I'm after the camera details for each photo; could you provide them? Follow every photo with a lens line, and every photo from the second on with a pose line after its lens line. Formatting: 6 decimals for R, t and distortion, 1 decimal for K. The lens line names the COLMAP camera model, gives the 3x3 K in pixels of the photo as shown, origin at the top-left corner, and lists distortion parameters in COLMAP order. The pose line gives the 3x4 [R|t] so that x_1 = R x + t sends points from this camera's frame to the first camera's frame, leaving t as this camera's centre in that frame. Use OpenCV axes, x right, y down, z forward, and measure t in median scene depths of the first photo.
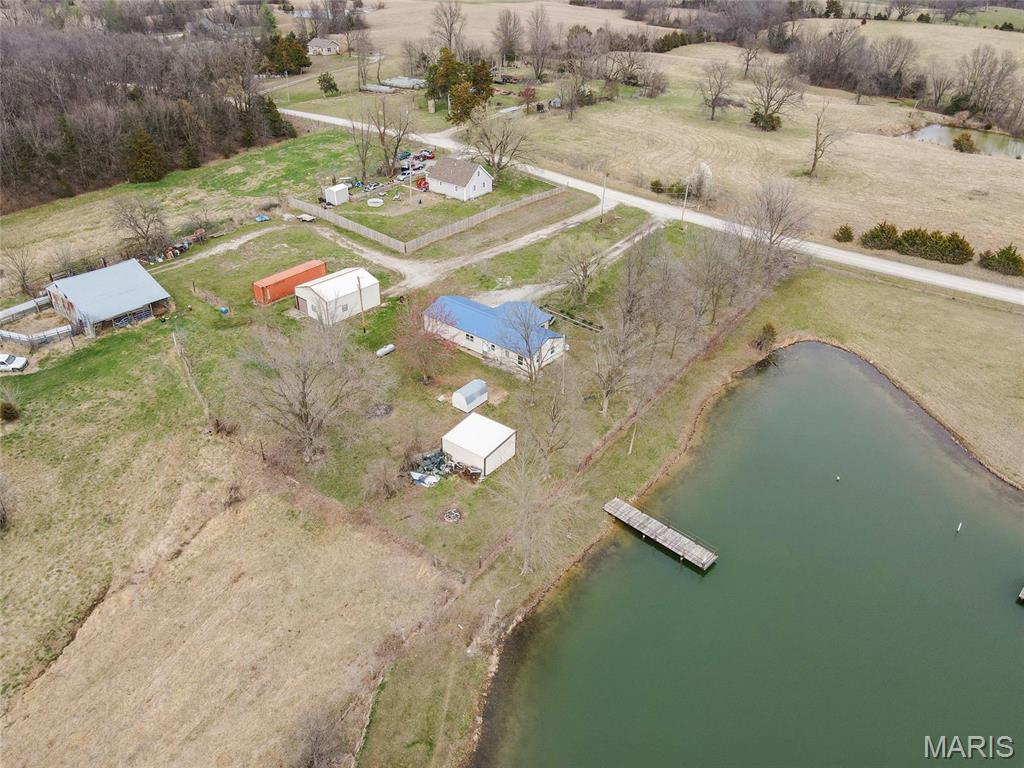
lens RADIAL K [[747.2, 0, 512.0], [0, 747.2, 384.0], [0, 0, 1]] dist [0.010660, -0.002552]
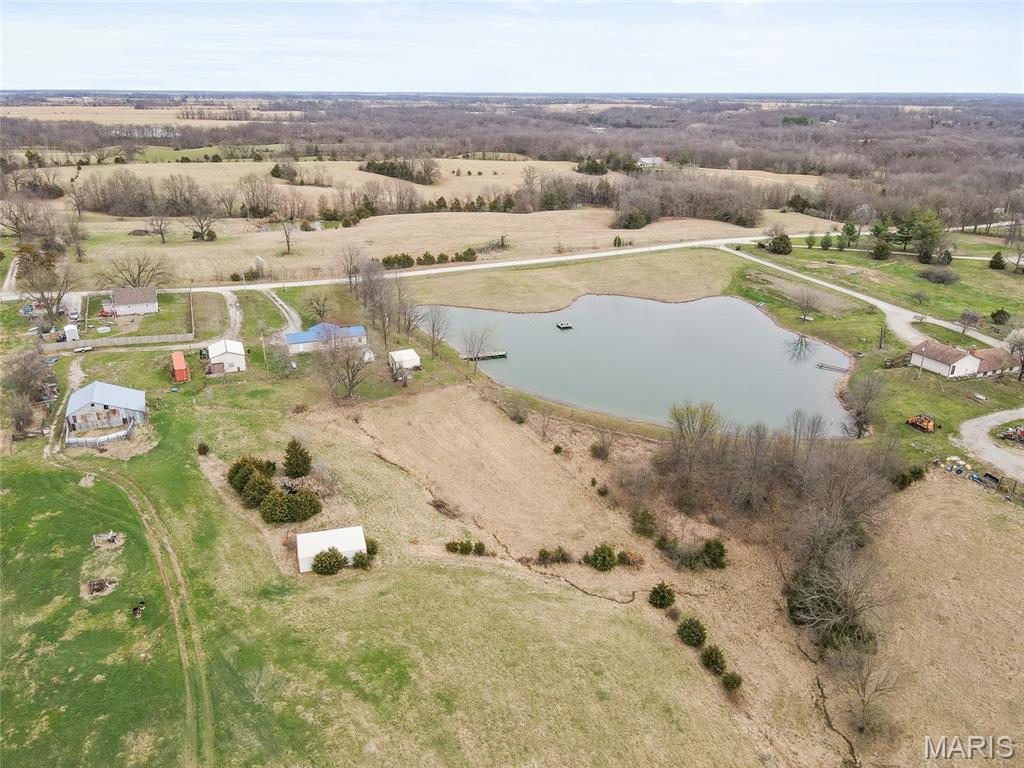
lens RADIAL K [[747.2, 0, 512.0], [0, 747.2, 384.0], [0, 0, 1]] dist [0.010660, -0.002552]
pose [[0.464410, -0.345027, 0.815647, -1.032231], [0.465296, 0.878693, 0.106768, 0.033105], [-0.753541, 0.329933, 0.568613, -0.266441]]
